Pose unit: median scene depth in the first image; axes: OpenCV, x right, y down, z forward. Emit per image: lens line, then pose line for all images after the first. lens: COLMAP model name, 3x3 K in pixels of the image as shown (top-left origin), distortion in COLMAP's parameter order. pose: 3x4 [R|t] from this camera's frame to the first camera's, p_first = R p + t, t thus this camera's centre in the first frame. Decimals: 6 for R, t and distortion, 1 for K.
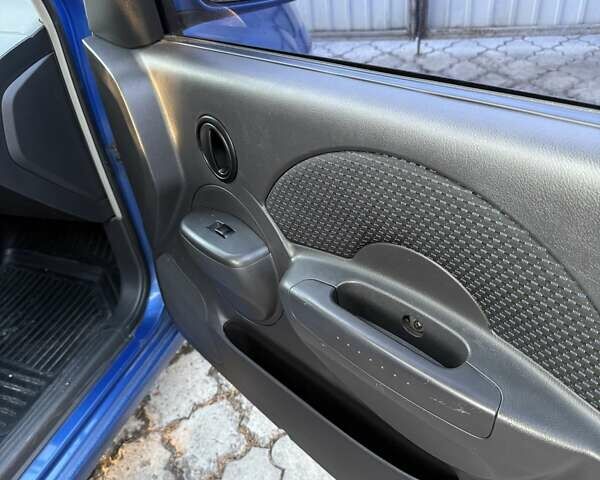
lens RADIAL K [[571.9, 0, 300.0], [0, 571.9, 240.0], [0, 0, 1]] dist [0.144909, -0.326009]
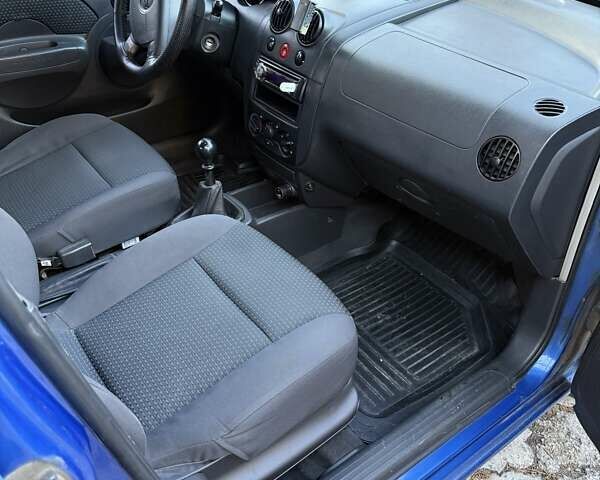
lens RADIAL K [[571.9, 0, 300.0], [0, 571.9, 240.0], [0, 0, 1]] dist [0.144909, -0.326009]
pose [[0.832373, 0.402045, -0.381464, -0.291812], [-0.403911, 0.911365, 0.079182, 0.000657], [0.379488, 0.088168, 0.920986, -0.089616]]
